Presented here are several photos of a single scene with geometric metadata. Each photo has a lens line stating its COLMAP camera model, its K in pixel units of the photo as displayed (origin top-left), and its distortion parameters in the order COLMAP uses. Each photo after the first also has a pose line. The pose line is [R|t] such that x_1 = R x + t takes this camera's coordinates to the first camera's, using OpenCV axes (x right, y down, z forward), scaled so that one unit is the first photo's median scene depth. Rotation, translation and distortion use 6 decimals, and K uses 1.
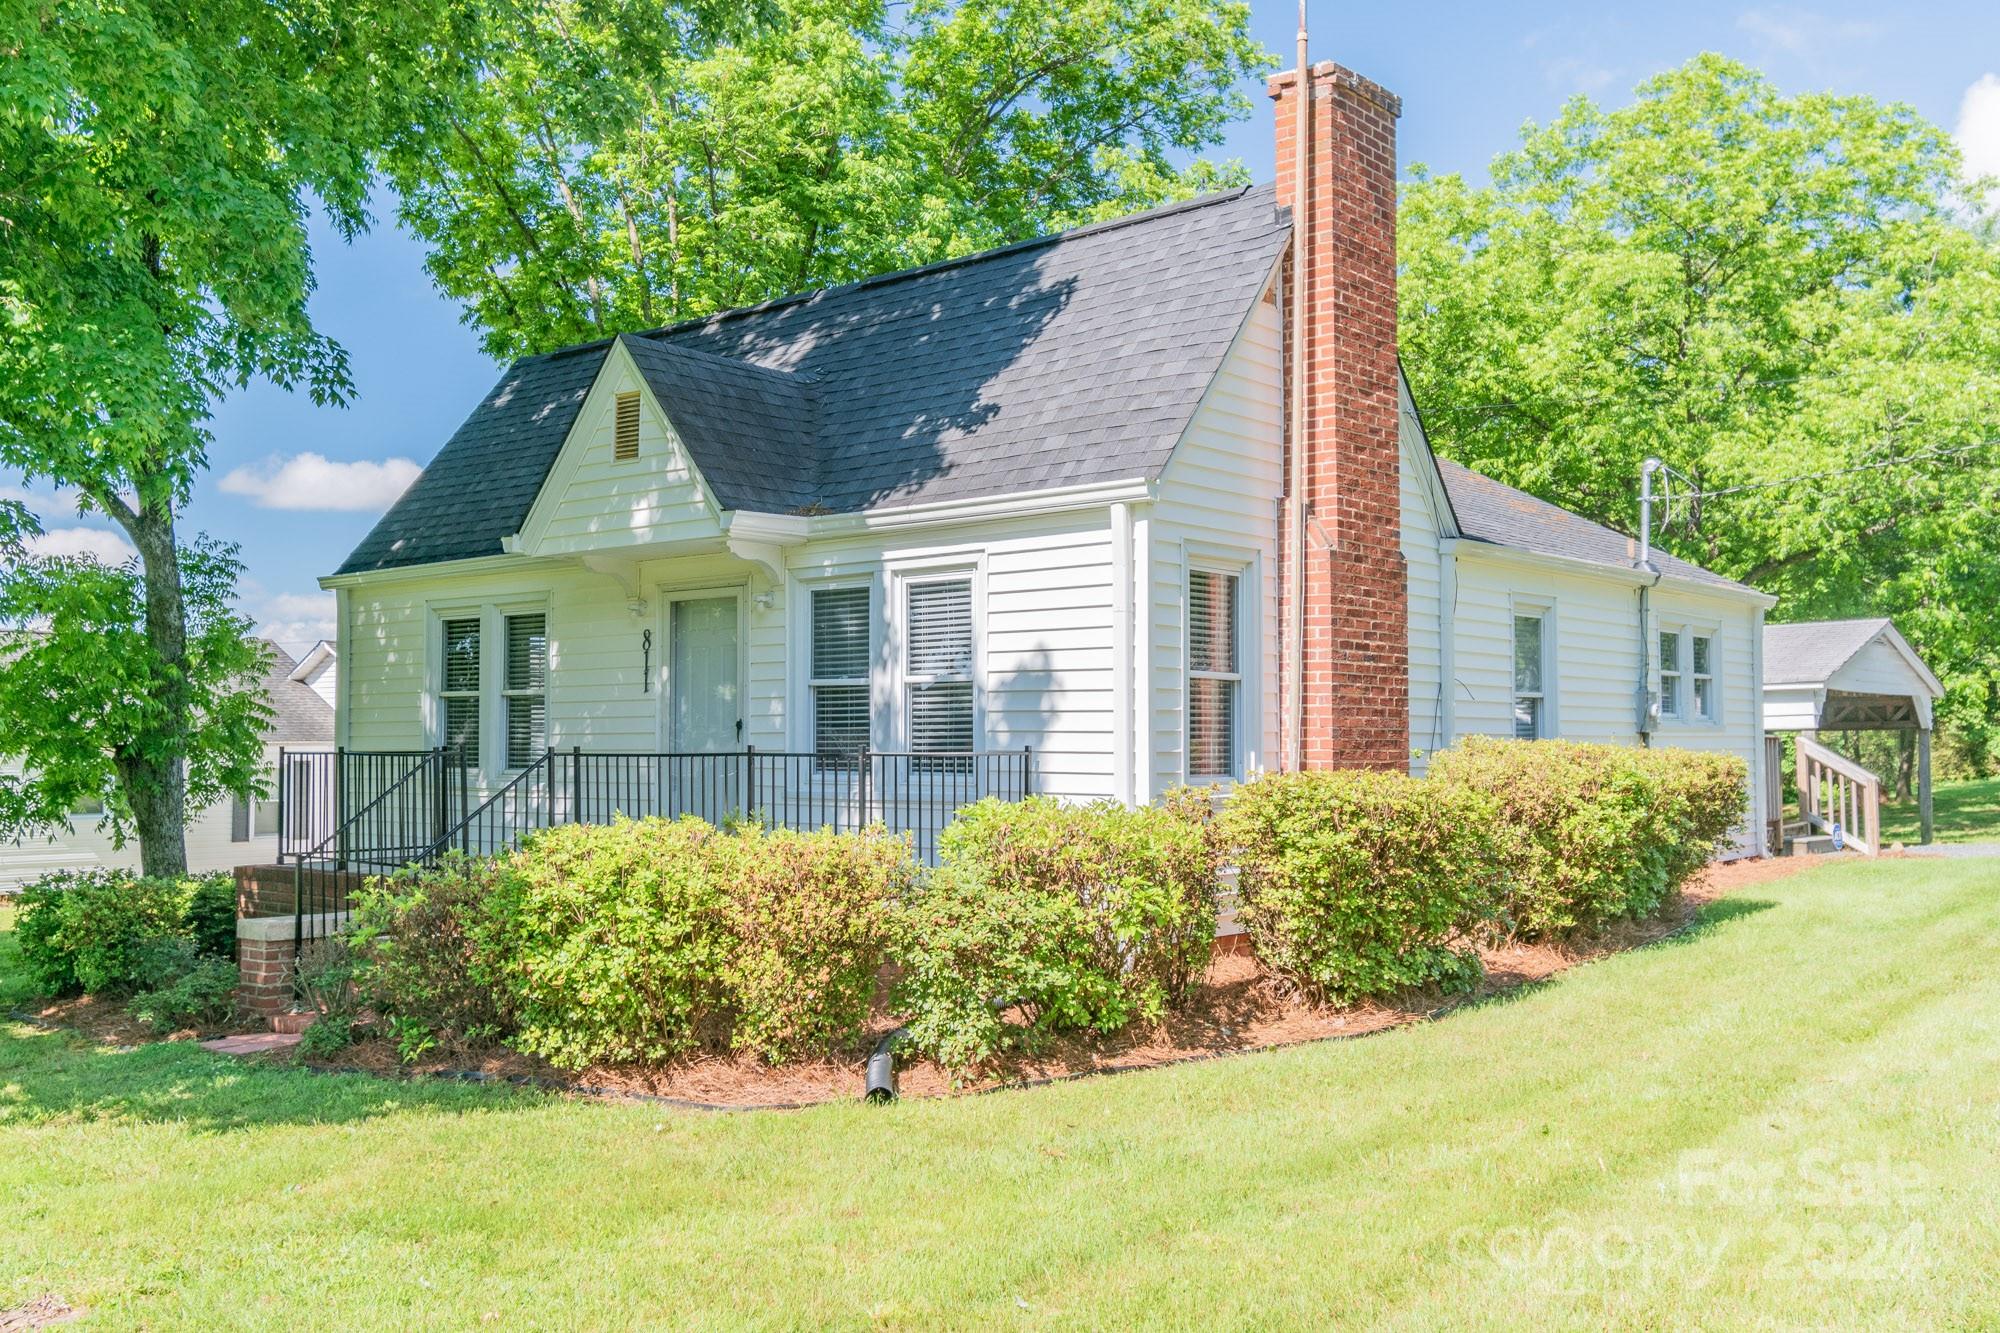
lens RADIAL K [[1778.4, 0, 1000.0], [0, 1778.4, 666.5], [0, 0, 1]] dist [0.001202, -0.004698]
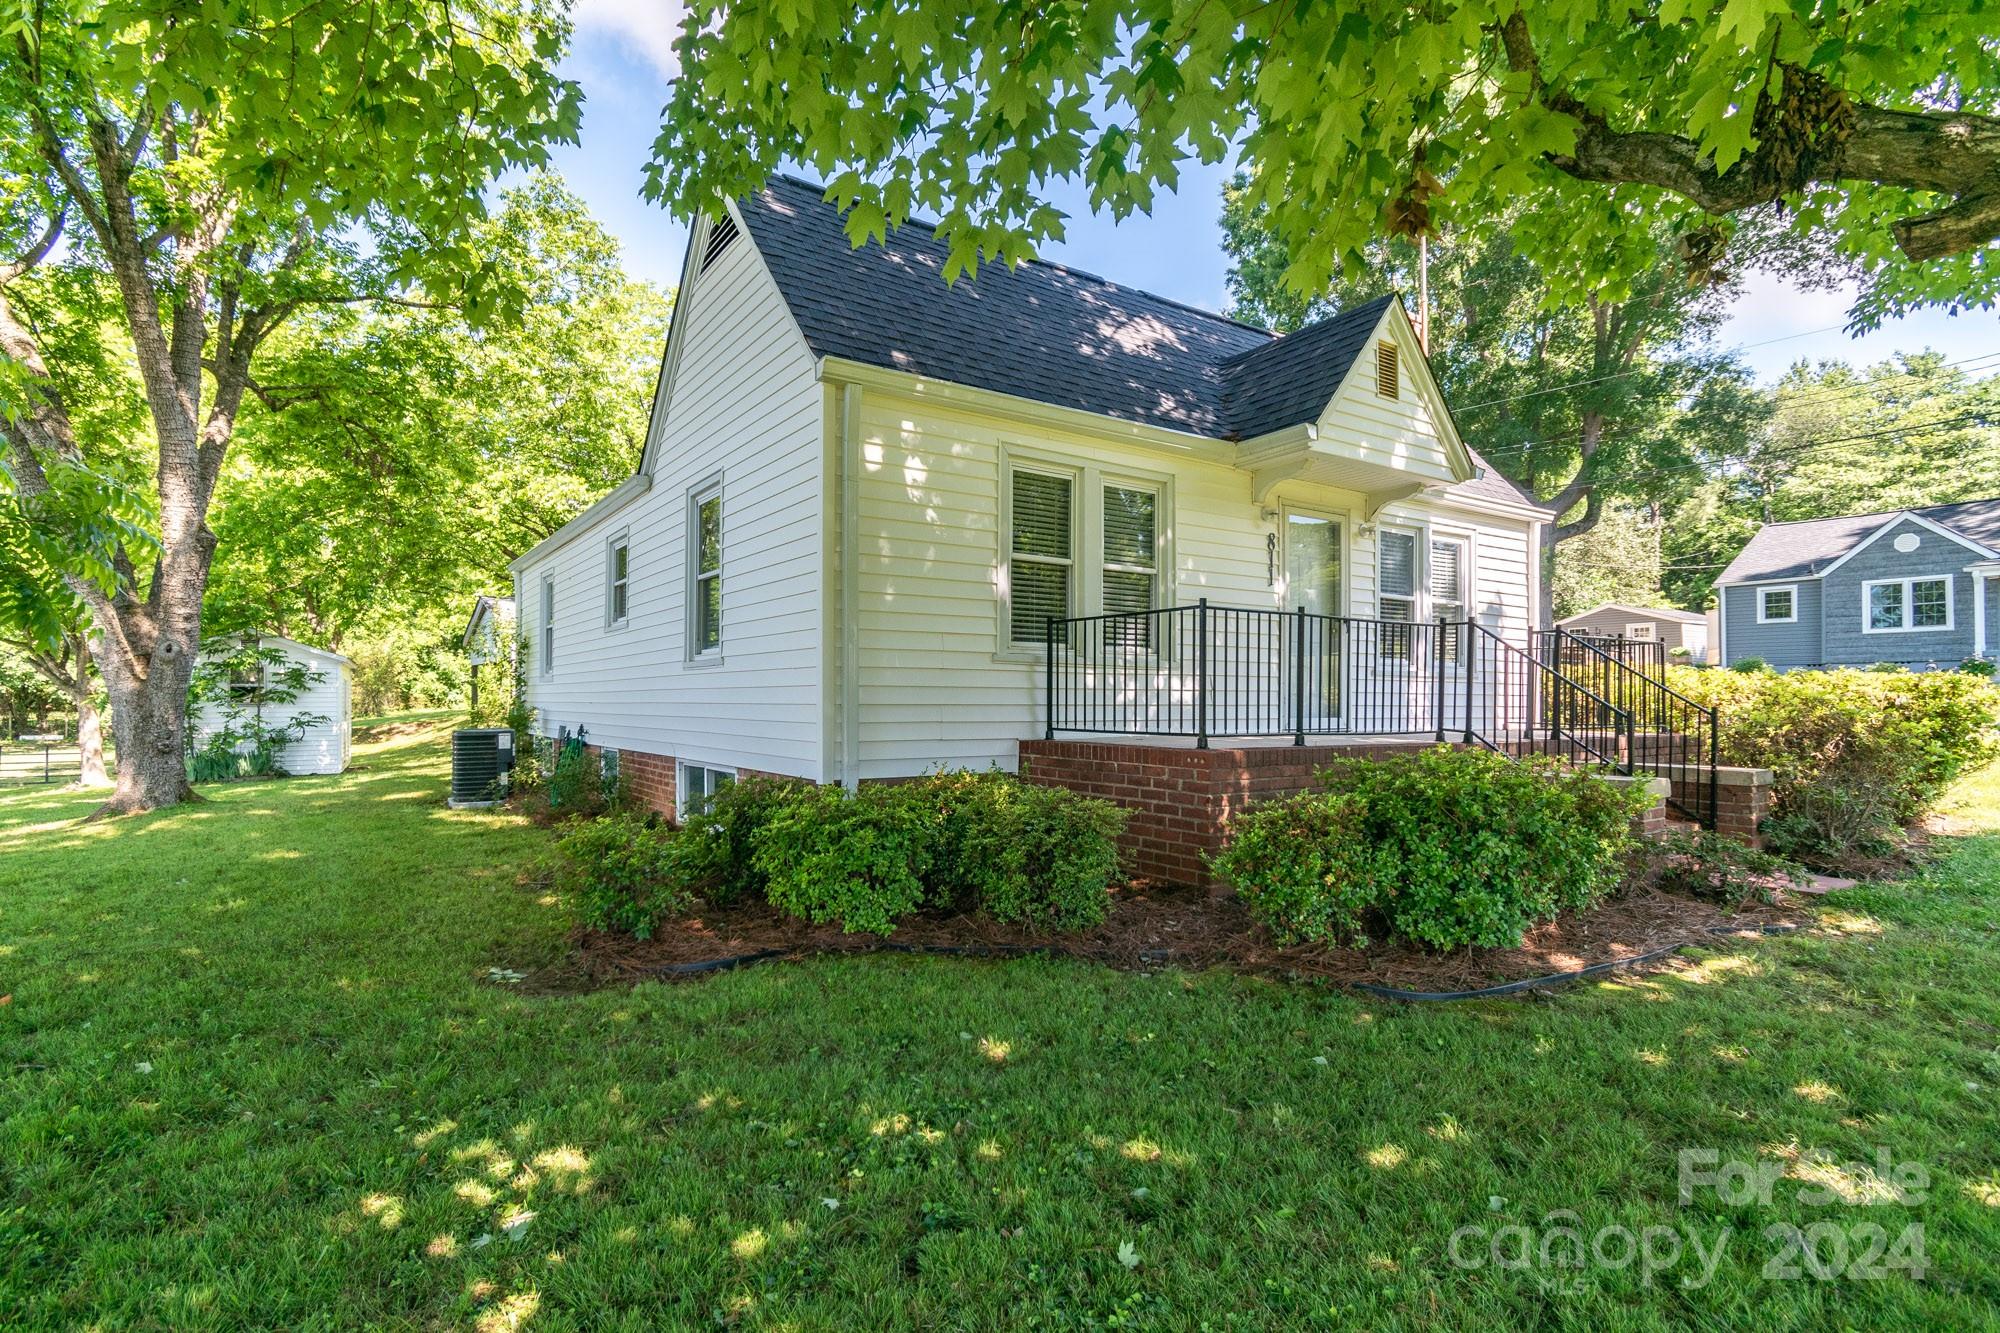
lens RADIAL K [[960.2, 0, 918.1], [0, 960.2, 698.1], [0, 0, 1]] dist [-0.000624, -0.000260]
pose [[0.297974, 0.010526, 0.954516, -0.995265], [-0.039743, 0.999209, 0.001387, 0.110314], [-0.953746, -0.038348, 0.298157, 1.162736]]
